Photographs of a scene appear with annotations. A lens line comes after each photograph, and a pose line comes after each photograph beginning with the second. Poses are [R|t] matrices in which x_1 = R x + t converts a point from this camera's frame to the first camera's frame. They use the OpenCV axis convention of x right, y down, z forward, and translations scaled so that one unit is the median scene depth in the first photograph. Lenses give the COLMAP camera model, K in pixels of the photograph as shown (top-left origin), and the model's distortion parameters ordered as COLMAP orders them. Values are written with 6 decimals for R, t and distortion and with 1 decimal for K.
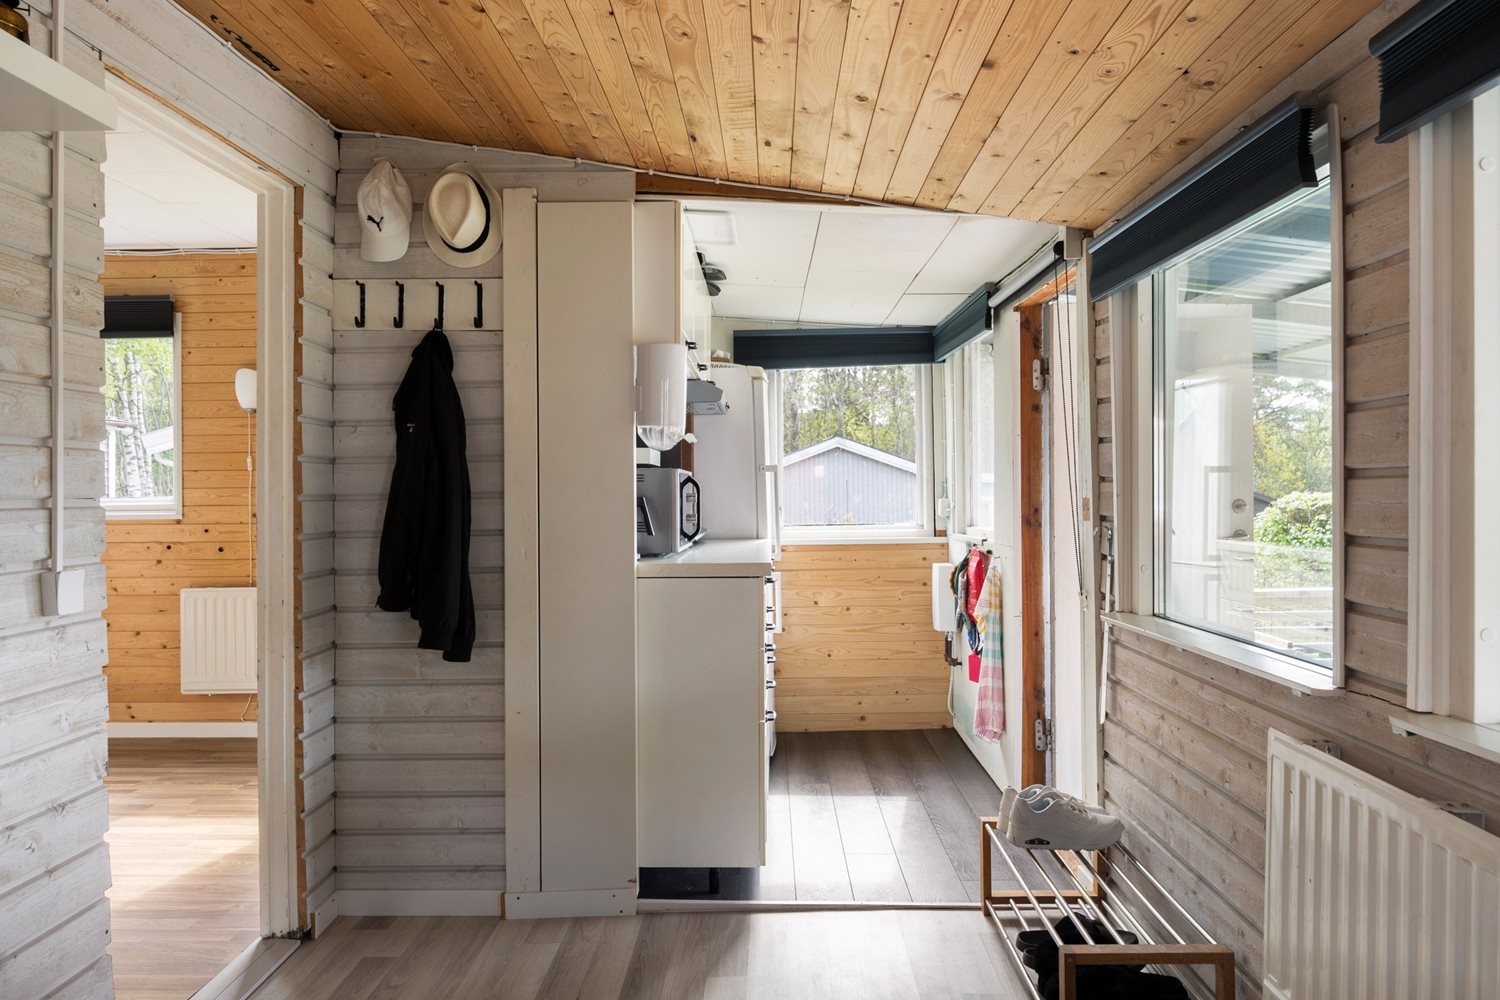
lens RADIAL K [[1010.1, 0, 751.7], [0, 1010.1, 490.0], [0, 0, 1]] dist [0.001882, -0.008359]
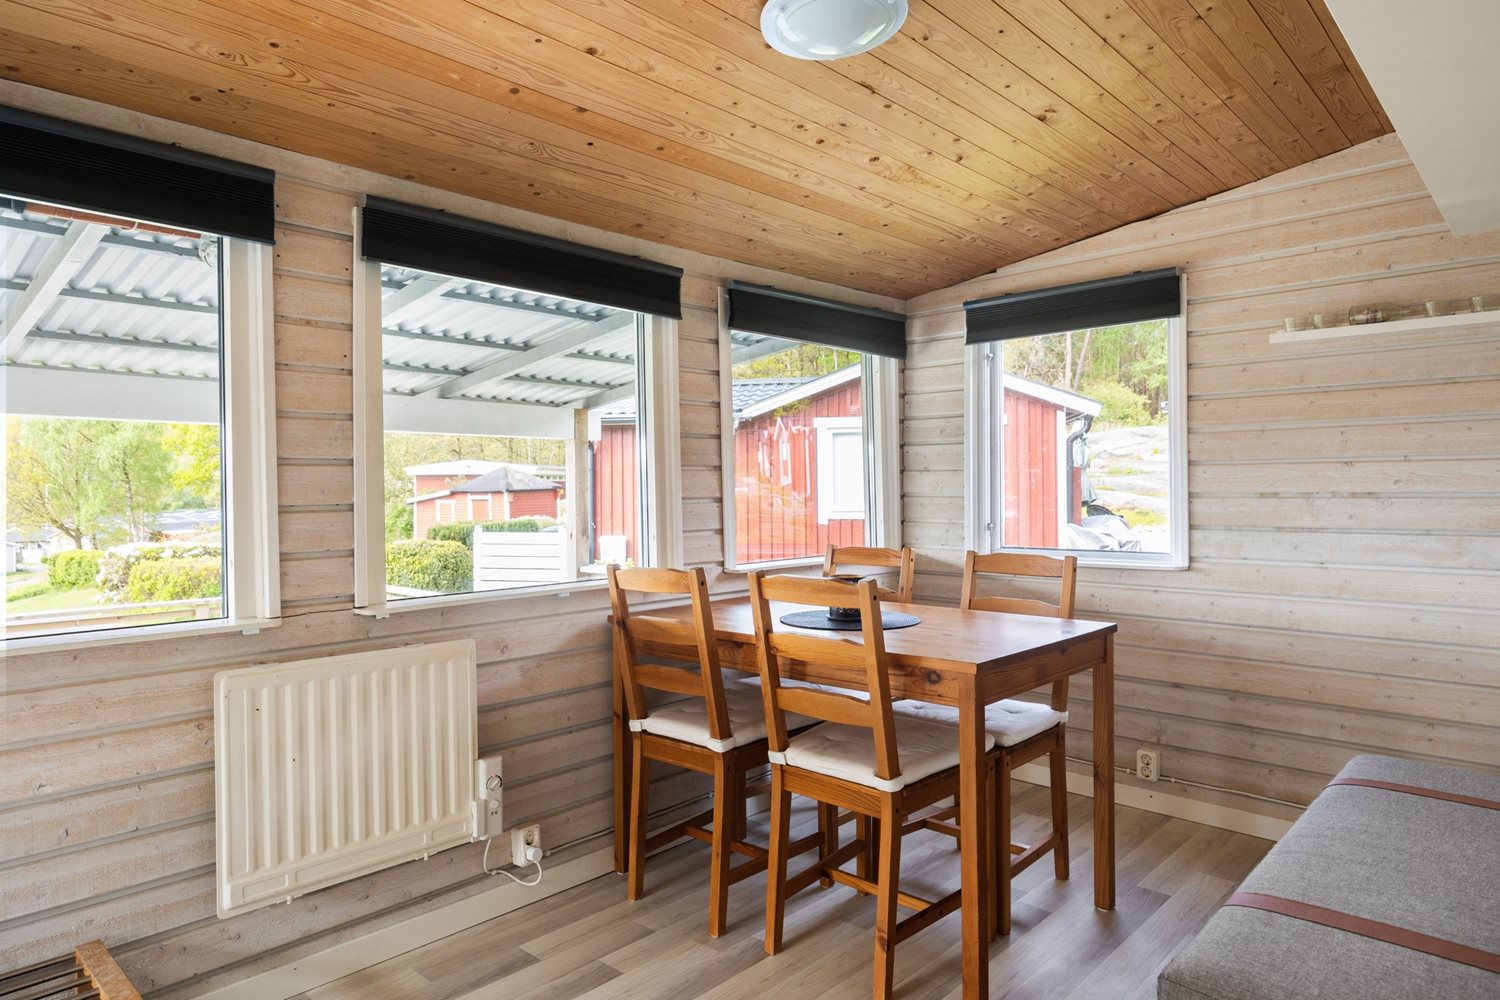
lens RADIAL K [[912.4, 0, 748.0], [0, 912.4, 499.5], [0, 0, 1]] dist [-0.005242, -0.000838]
pose [[-0.730909, 0.013486, 0.682342, -0.416356], [0.017634, 0.999844, -0.000872, 0.028178], [-0.682247, 0.011395, -0.731033, 0.842312]]
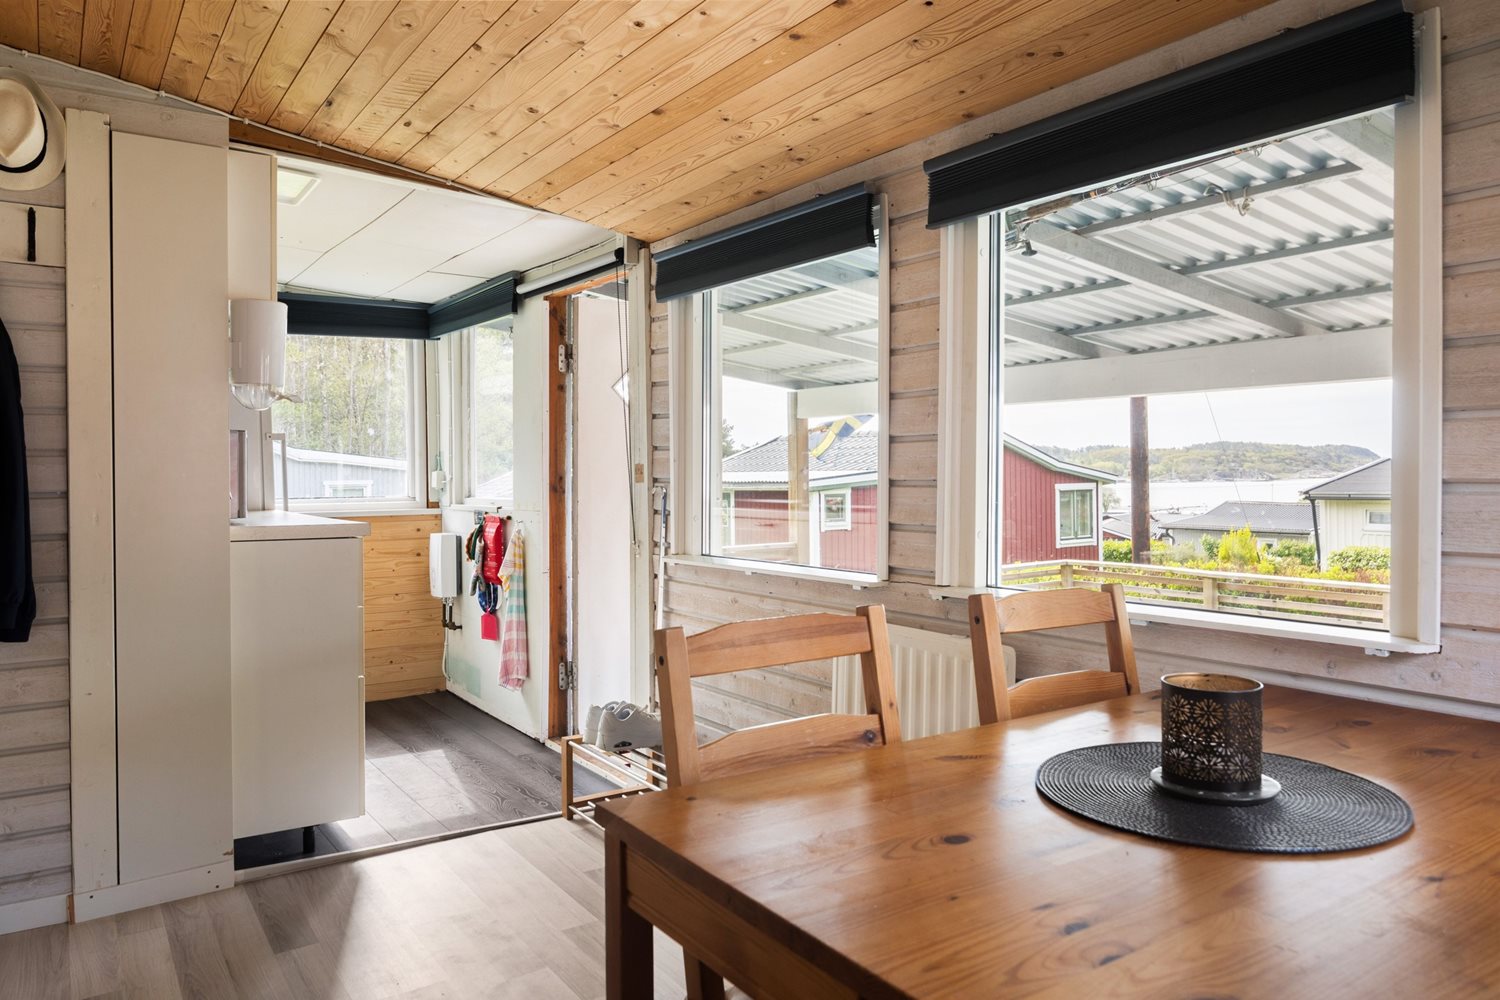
lens RADIAL K [[1019.4, 0, 751.4], [0, 1019.4, 498.5], [0, 0, 1]] dist [-0.007552, 0.000469]
pose [[0.821784, -0.008381, 0.569737, -0.261468], [-0.004487, 0.999766, 0.021179, 0.023494], [-0.569781, -0.019961, 0.821554, -0.082265]]
